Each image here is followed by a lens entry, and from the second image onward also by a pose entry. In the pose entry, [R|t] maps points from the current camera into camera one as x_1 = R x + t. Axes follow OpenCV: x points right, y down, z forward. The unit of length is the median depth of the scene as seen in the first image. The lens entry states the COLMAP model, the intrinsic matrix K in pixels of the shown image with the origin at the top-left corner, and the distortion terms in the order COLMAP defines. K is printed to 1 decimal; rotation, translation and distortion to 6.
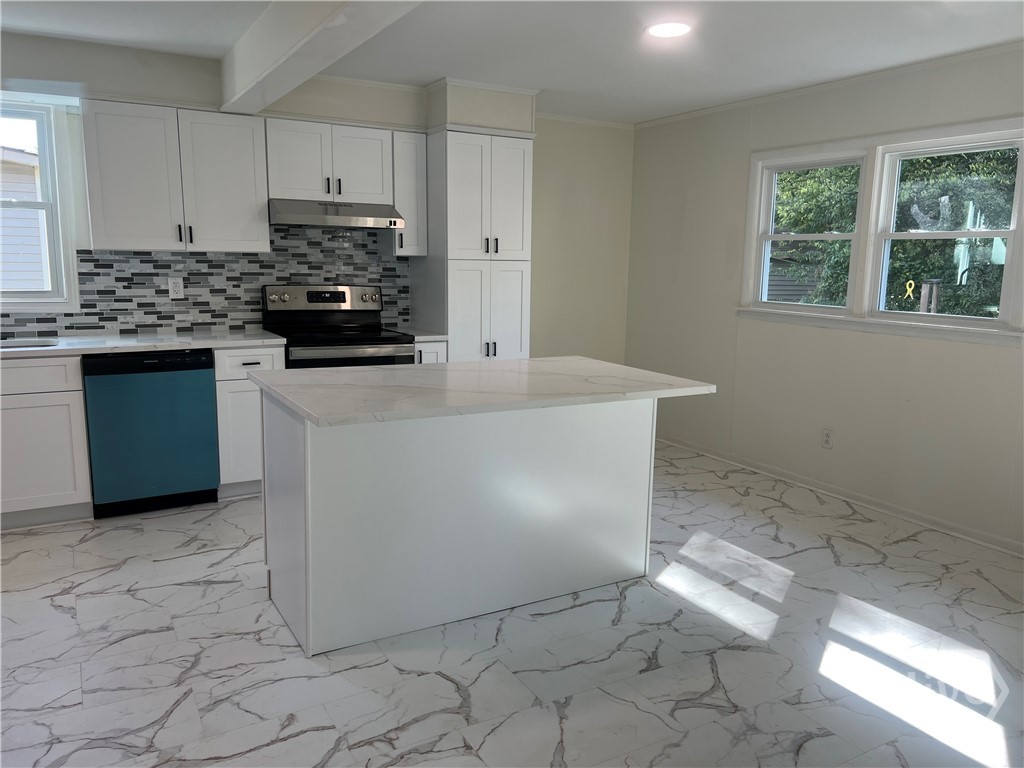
lens RADIAL K [[769.9, 0, 520.3], [0, 769.9, 385.0], [0, 0, 1]] dist [0.037702, -0.036116]
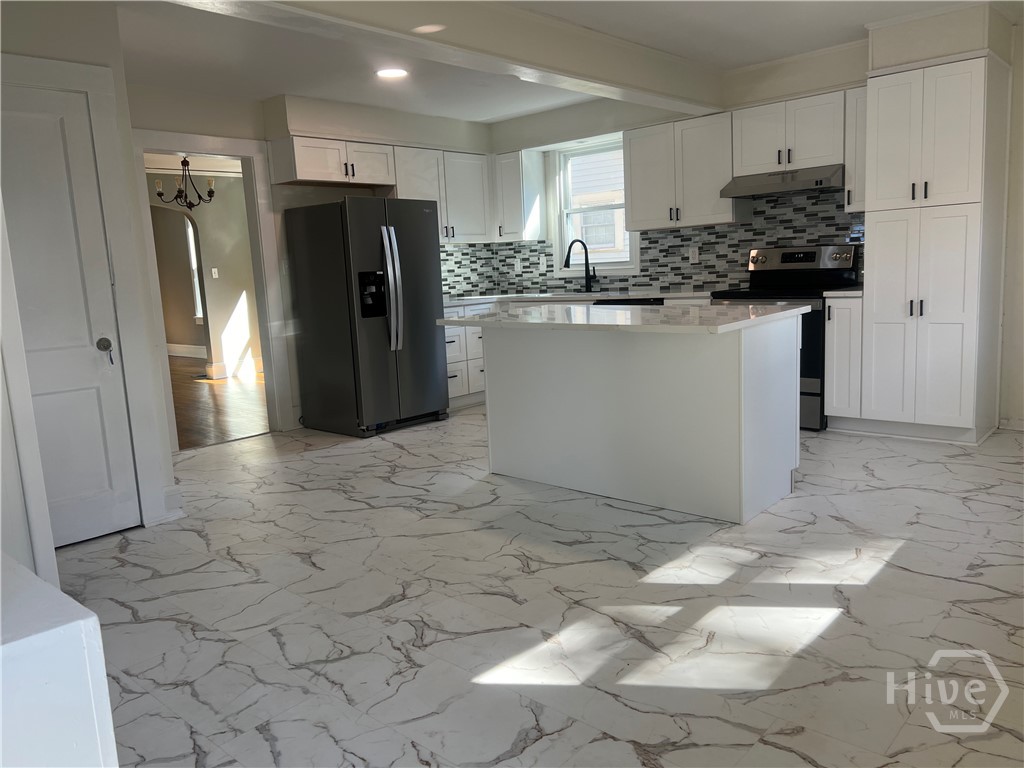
lens RADIAL K [[769.9, 0, 508.1], [0, 769.9, 381.0], [0, 0, 1]] dist [0.037702, -0.036116]
pose [[0.301122, 0.108645, -0.947376, 0.759510], [-0.097246, 0.991808, 0.082831, 0.010388], [0.948614, 0.067186, 0.309220, 0.309574]]
